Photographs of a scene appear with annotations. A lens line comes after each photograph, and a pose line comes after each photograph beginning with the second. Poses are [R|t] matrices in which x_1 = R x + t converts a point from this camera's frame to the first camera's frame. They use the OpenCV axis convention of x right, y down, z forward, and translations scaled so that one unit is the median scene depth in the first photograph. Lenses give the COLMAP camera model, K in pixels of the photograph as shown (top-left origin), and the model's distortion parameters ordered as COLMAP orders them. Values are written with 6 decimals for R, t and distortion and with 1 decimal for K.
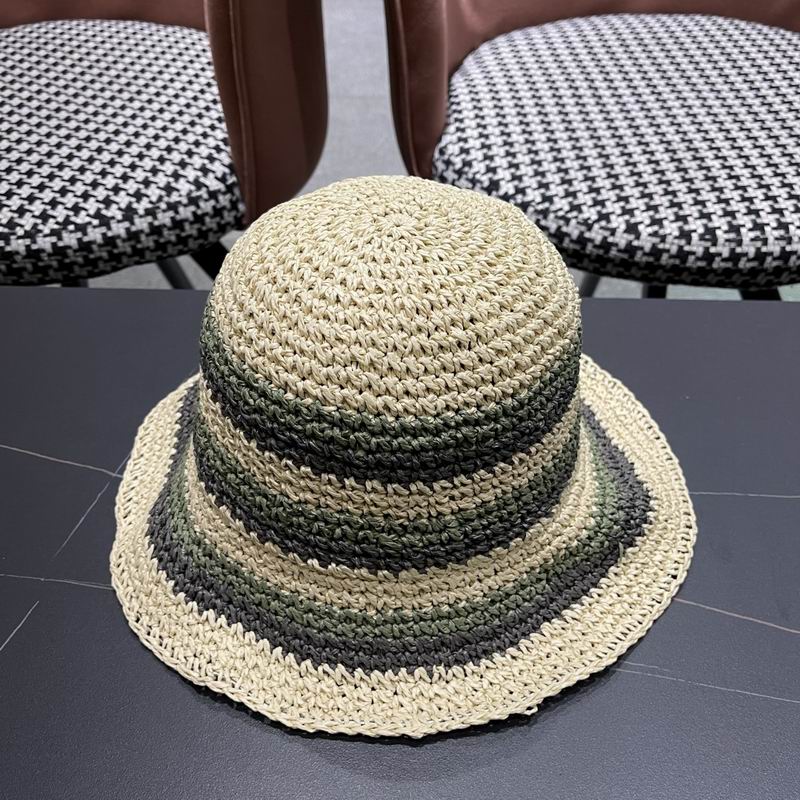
lens RADIAL K [[829.0, 0, 401.0], [0, 829.0, 408.1], [0, 0, 1]] dist [0.014302, 0.000000]
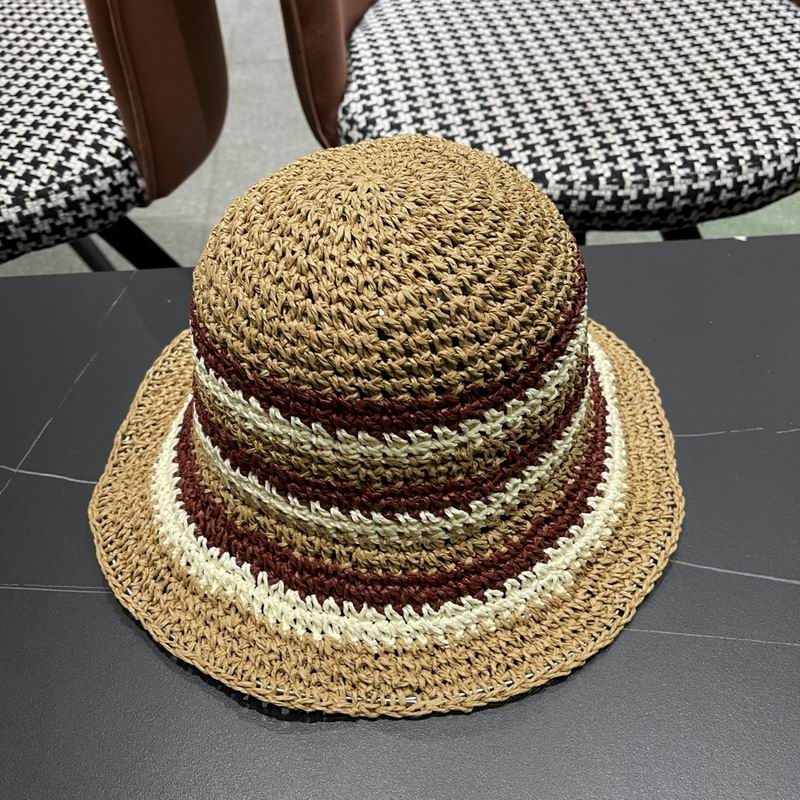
lens RADIAL K [[829.0, 0, 400.6], [0, 829.0, 408.5], [0, 0, 1]] dist [0.014302, 0.000000]
pose [[0.995529, -0.082345, 0.046270, 0.044162], [0.080322, 0.995798, 0.043992, 0.000881], [-0.049698, -0.040079, 0.997960, 0.013063]]
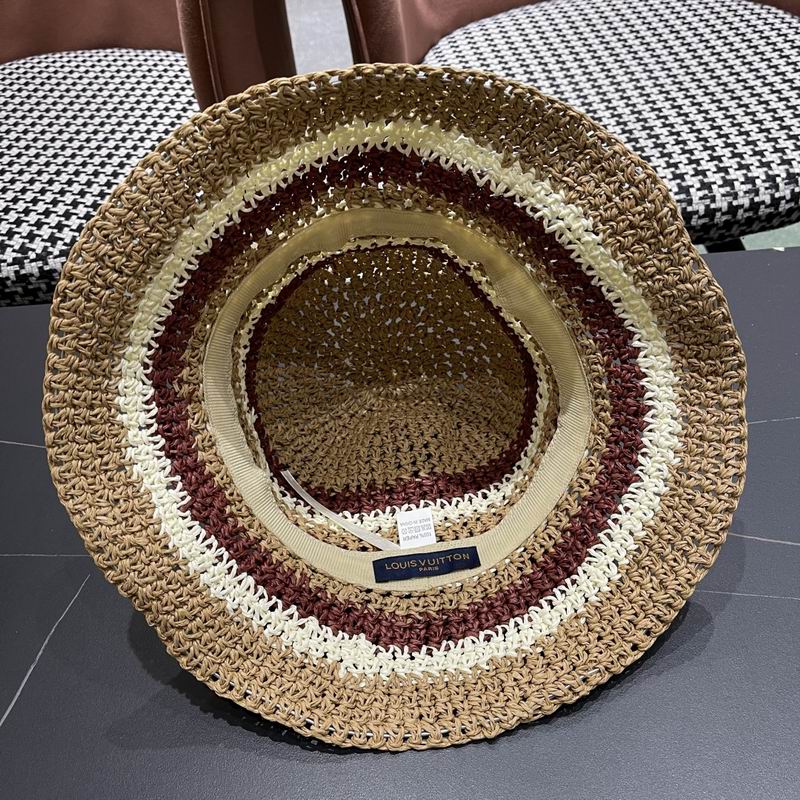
lens RADIAL K [[829.0, 0, 401.4], [0, 829.0, 404.1], [0, 0, 1]] dist [0.014302, 0.000000]
pose [[0.995493, -0.094649, -0.005866, 0.011994], [0.094683, 0.995490, 0.005956, 0.020748], [0.005275, -0.006484, 0.999965, -0.086180]]
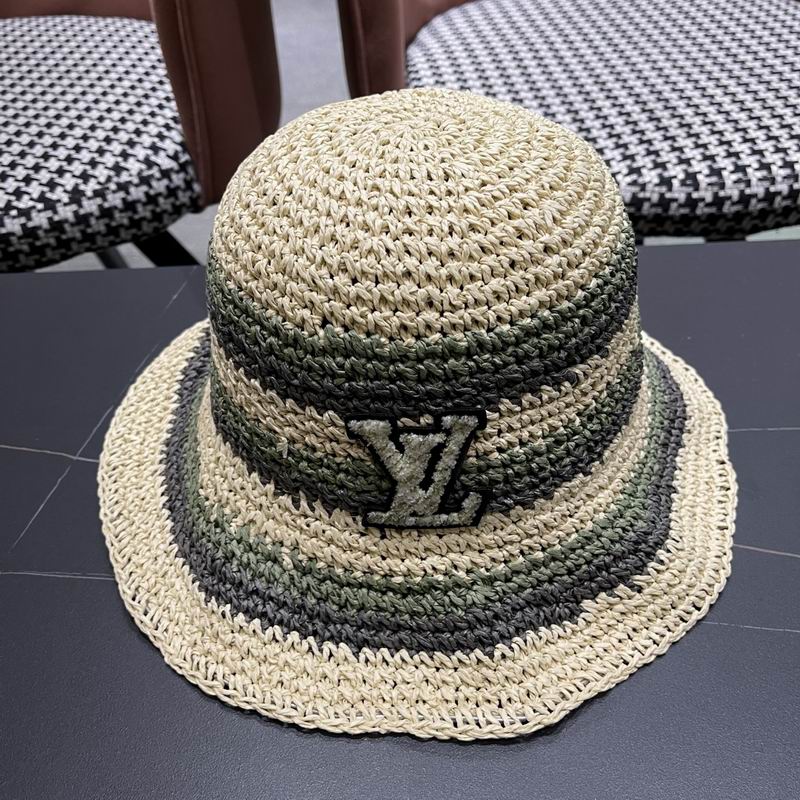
lens RADIAL K [[829.0, 0, 397.2], [0, 829.0, 406.0], [0, 0, 1]] dist [0.014302, 0.000000]
pose [[0.996879, -0.068508, 0.039232, -0.020302], [0.069769, 0.997058, -0.031733, 0.054941], [-0.036942, 0.034371, 0.998726, 0.061026]]
